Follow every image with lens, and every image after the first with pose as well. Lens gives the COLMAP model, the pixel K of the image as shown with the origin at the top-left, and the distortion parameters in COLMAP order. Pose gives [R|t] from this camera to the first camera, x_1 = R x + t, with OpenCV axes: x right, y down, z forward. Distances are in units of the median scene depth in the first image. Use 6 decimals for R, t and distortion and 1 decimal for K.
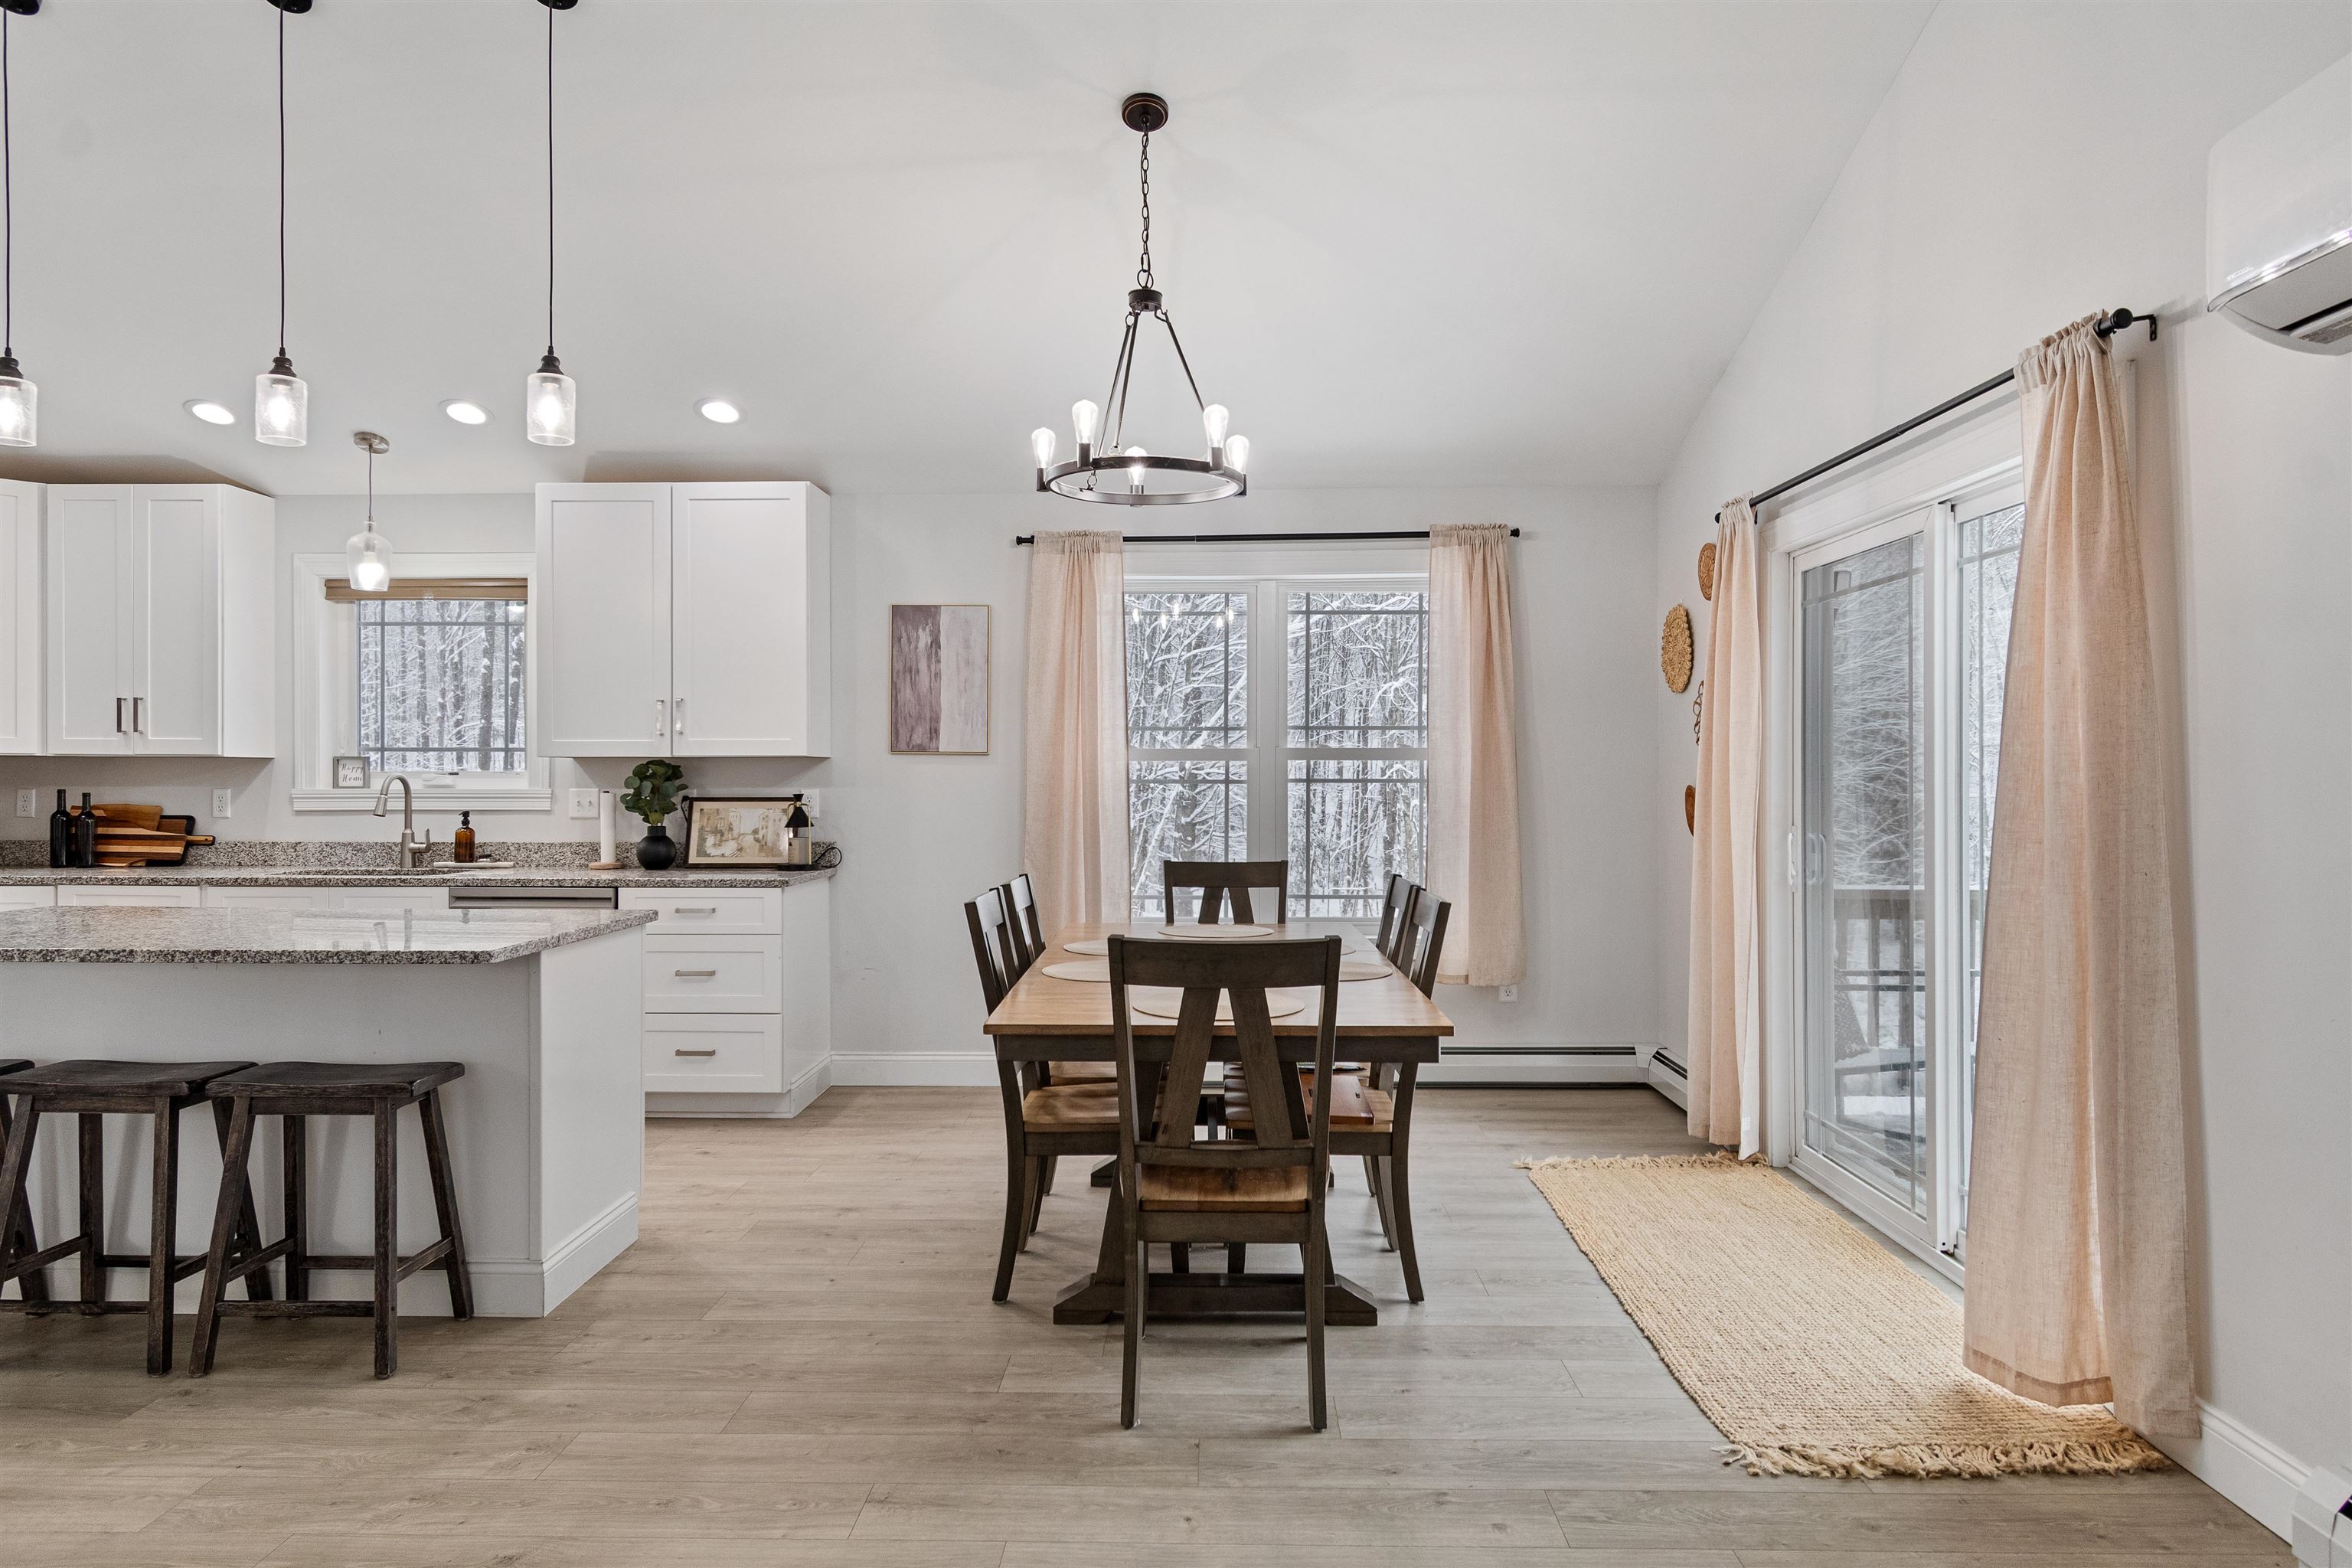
lens RADIAL K [[1464.7, 0, 1193.3], [0, 1464.7, 784.7], [0, 0, 1]] dist [-0.006270, 0.003152]
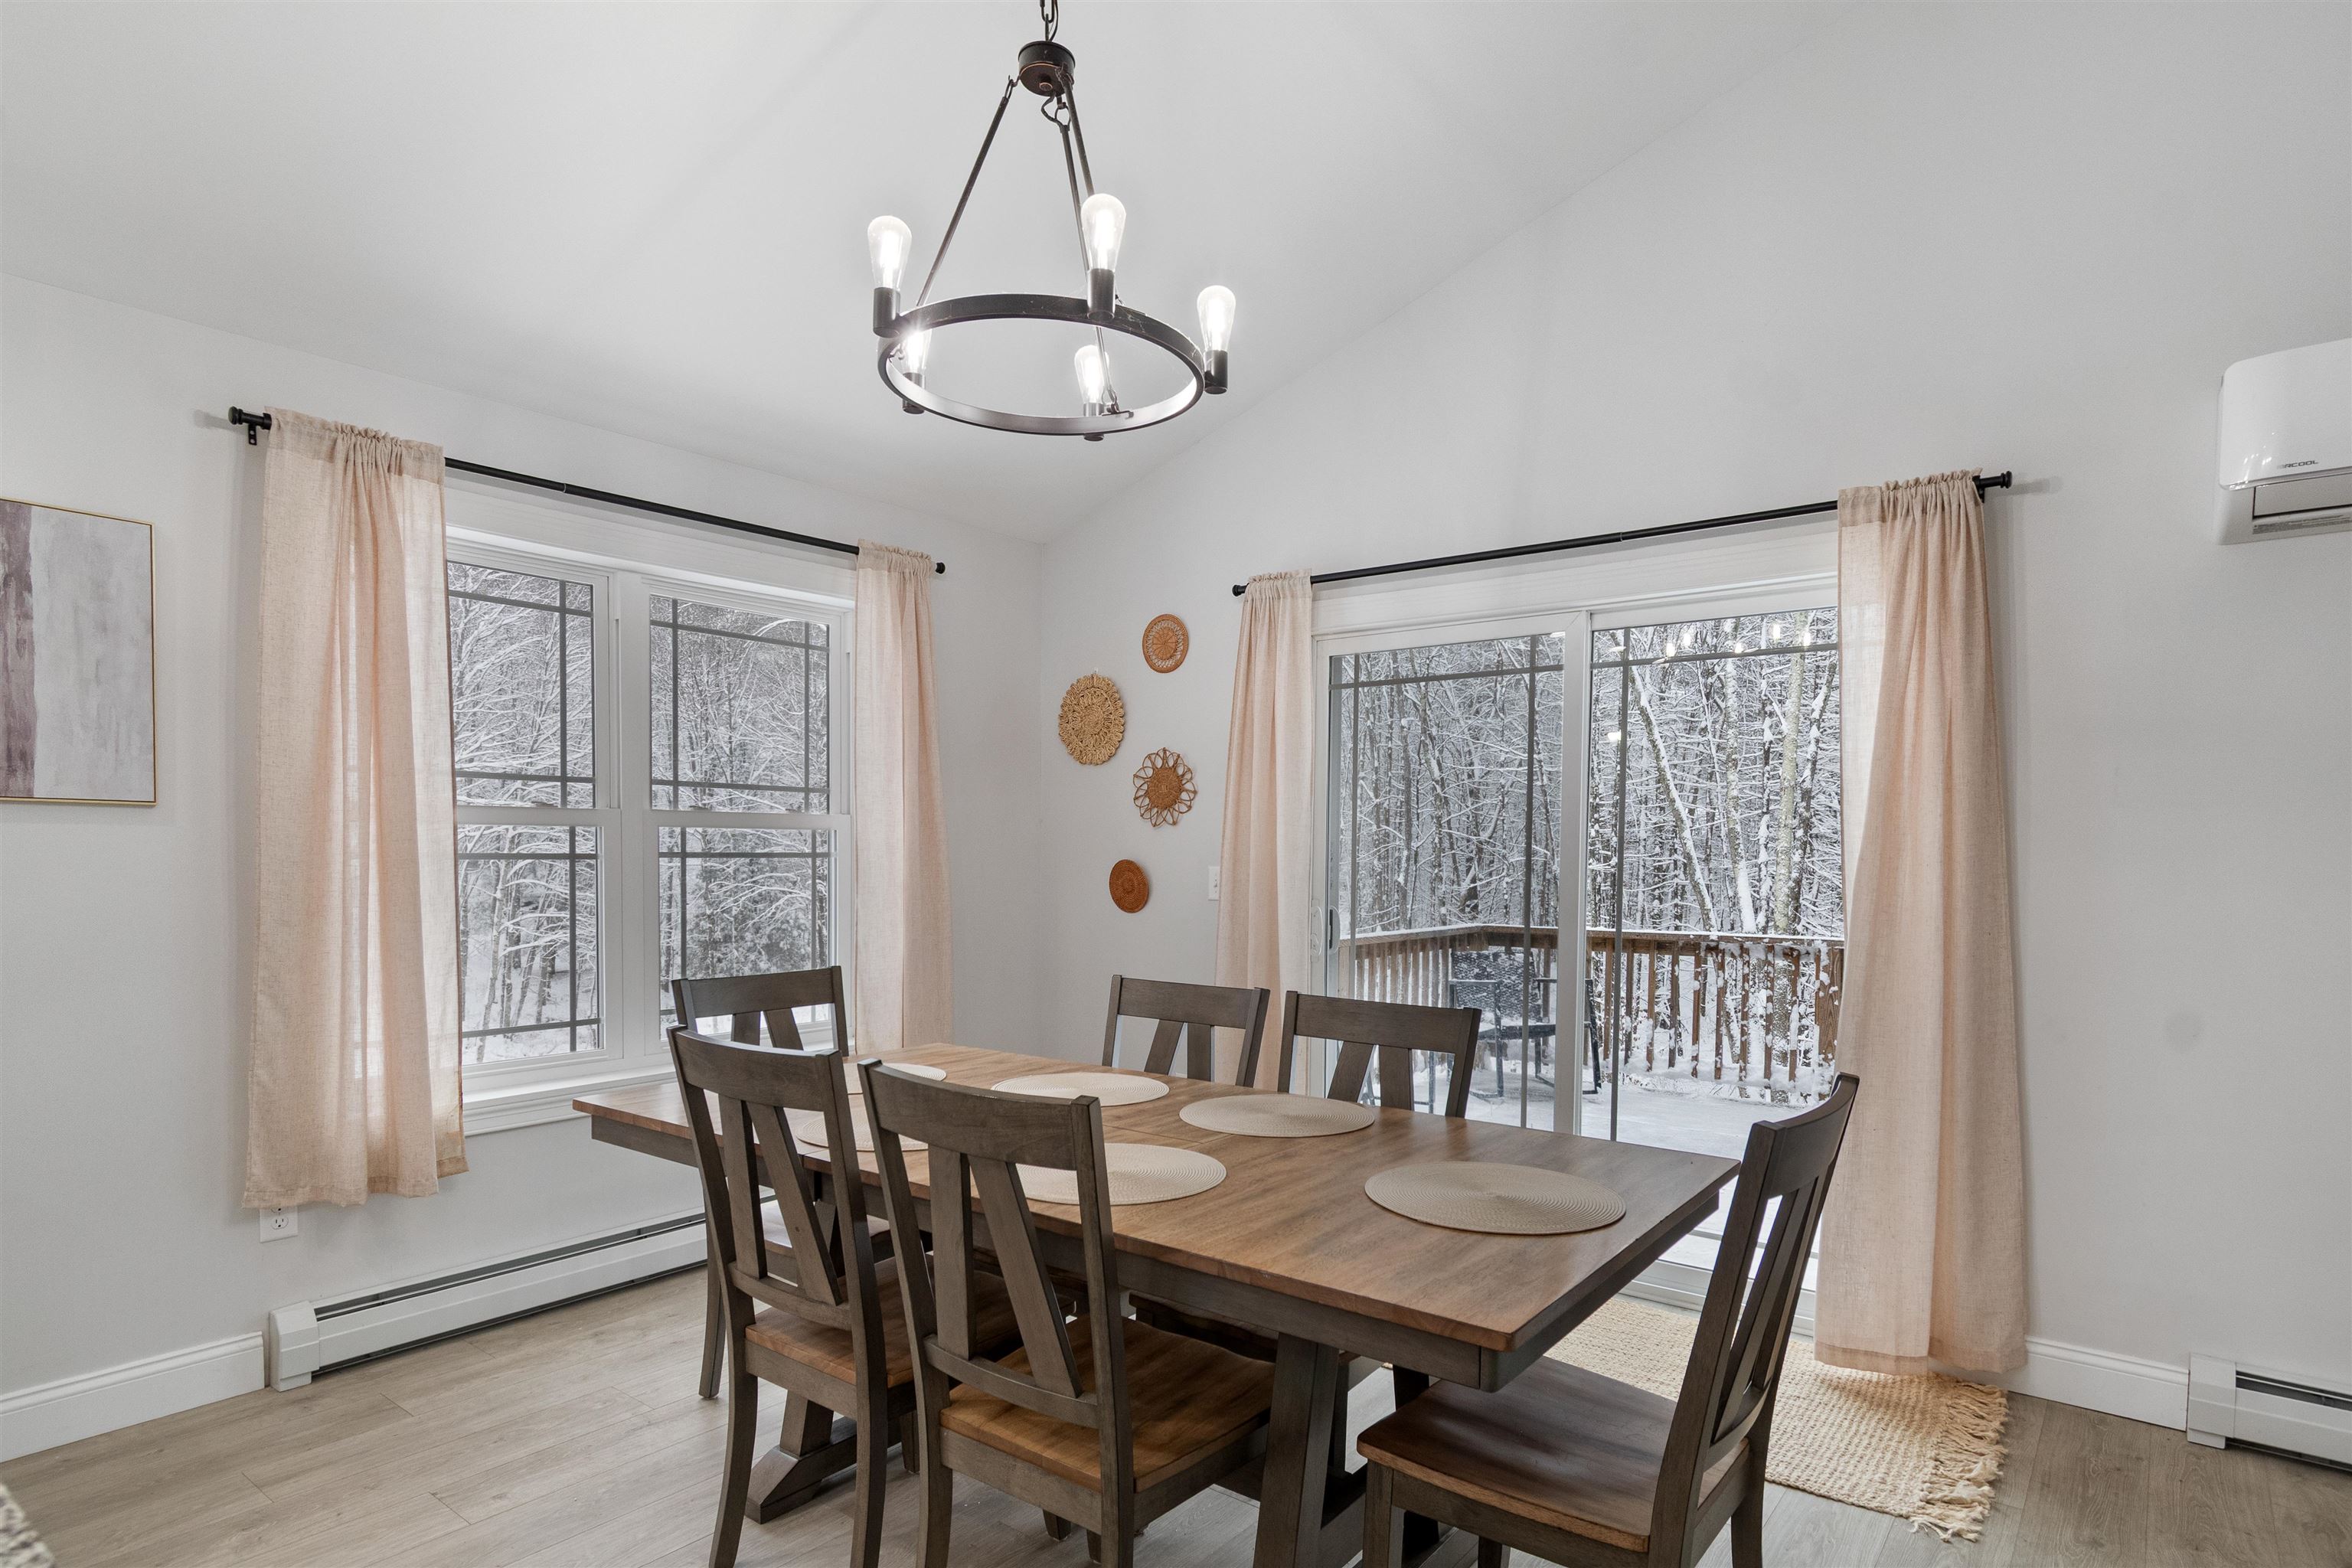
lens RADIAL K [[1223.9, 0, 1213.2], [0, 1223.9, 914.4], [0, 0, 1]] dist [0.001055, -0.002529]
pose [[0.595700, -0.039459, 0.802237, -0.272563], [-0.000945, 0.998757, 0.049826, -0.003657], [-0.803206, -0.030440, 0.594923, 0.423793]]
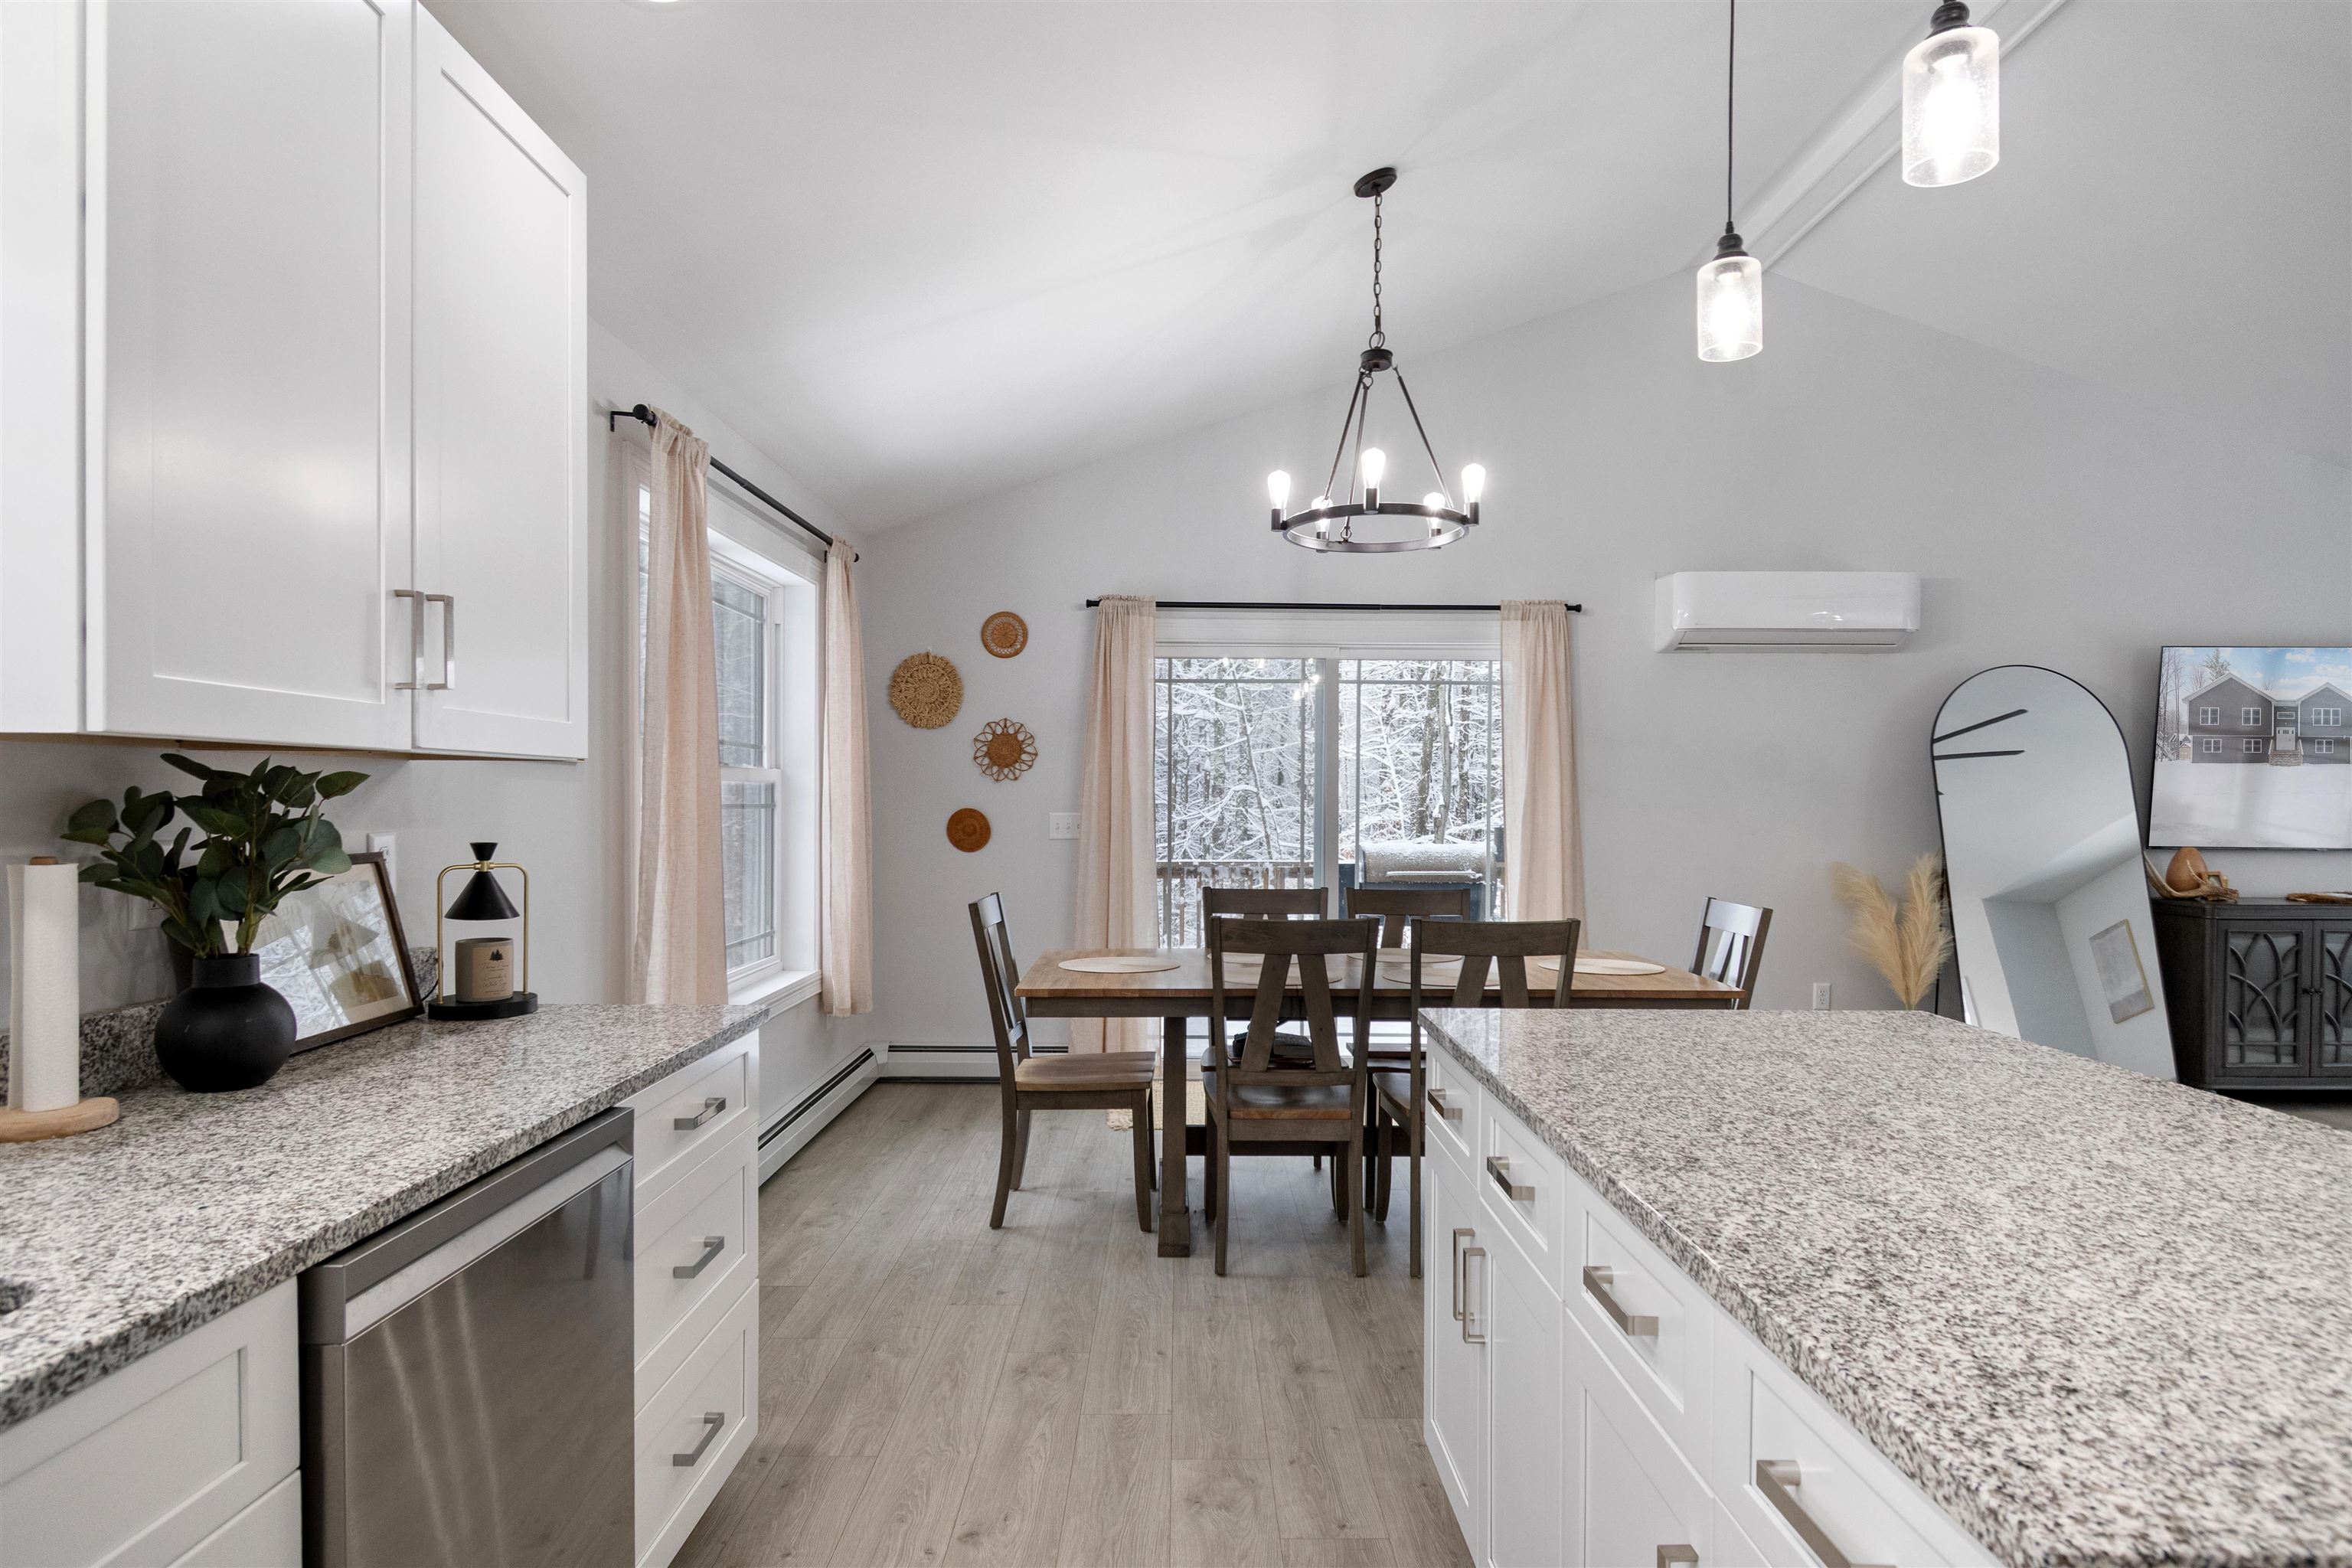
lens RADIAL K [[1286.7, 0, 1183.7], [0, 1286.7, 816.6], [0, 0, 1]] dist [-0.002587, -0.001798]
pose [[-0.035567, -0.013690, 0.999274, -0.655245], [0.004035, 0.999896, 0.013843, -0.006023], [-0.999359, 0.004525, -0.035508, 0.785877]]
